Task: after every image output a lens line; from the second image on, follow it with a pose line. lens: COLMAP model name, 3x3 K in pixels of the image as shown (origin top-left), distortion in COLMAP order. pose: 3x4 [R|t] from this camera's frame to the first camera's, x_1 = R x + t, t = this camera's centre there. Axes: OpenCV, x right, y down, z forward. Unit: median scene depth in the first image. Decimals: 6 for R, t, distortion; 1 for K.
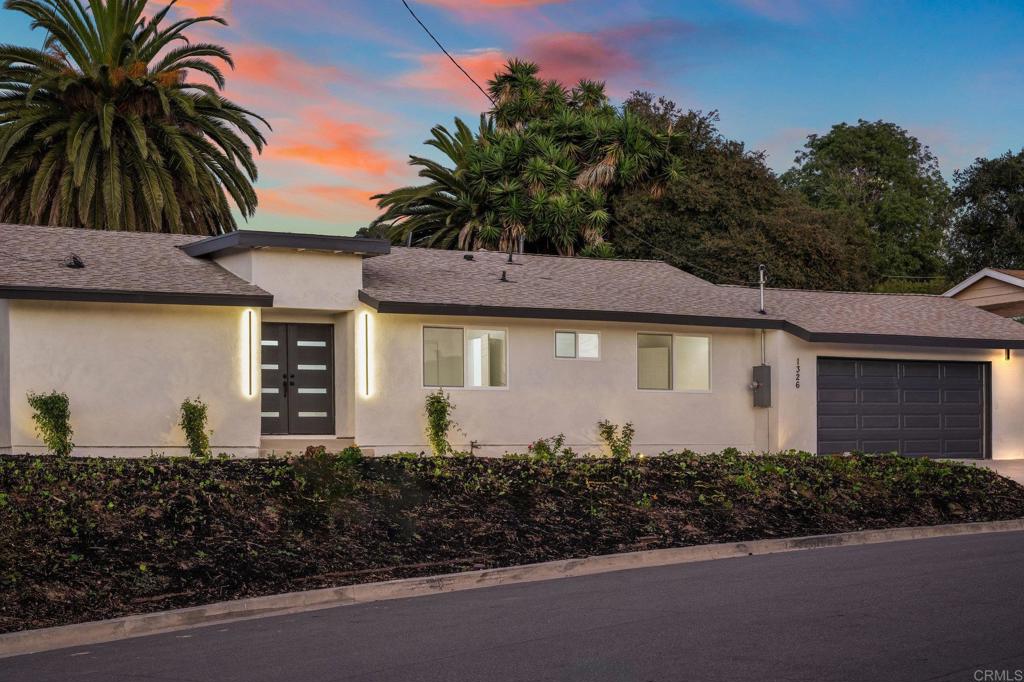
lens RADIAL K [[1460.4, 0, 512.0], [0, 1460.4, 341.0], [0, 0, 1]] dist [-0.053603, -0.028783]
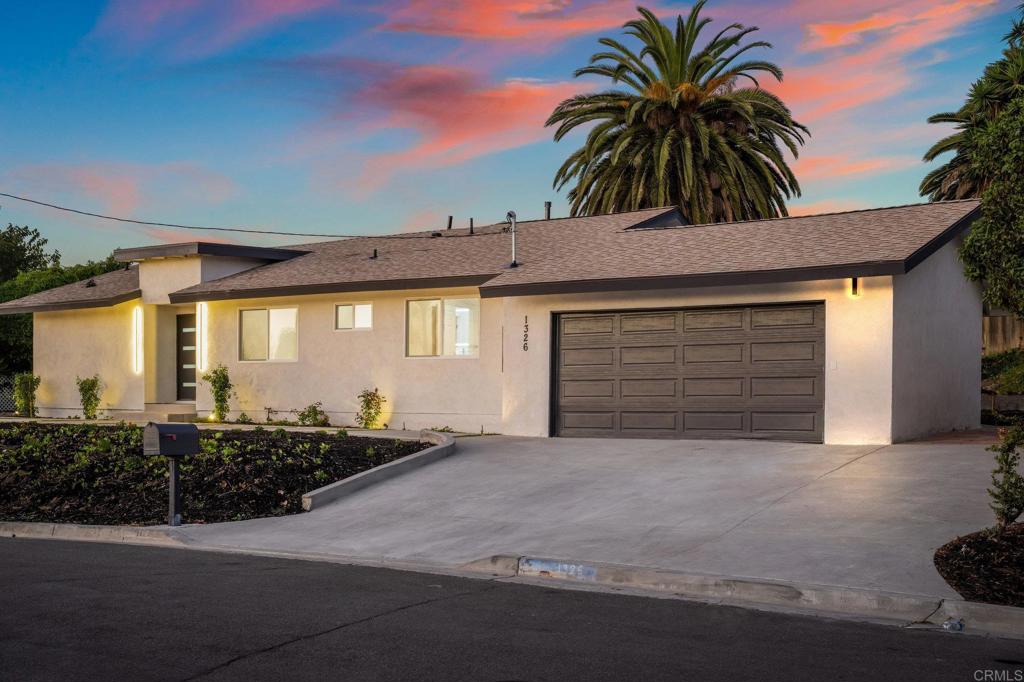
lens RADIAL K [[1128.4, 0, 512.0], [0, 1128.4, 341.0], [0, 0, 1]] dist [-0.005663, 0.001922]
pose [[0.497200, -0.034247, -0.866960, 0.755782], [0.057508, 0.998324, -0.006456, 0.030251], [0.865728, -0.046647, 0.498336, 0.665481]]
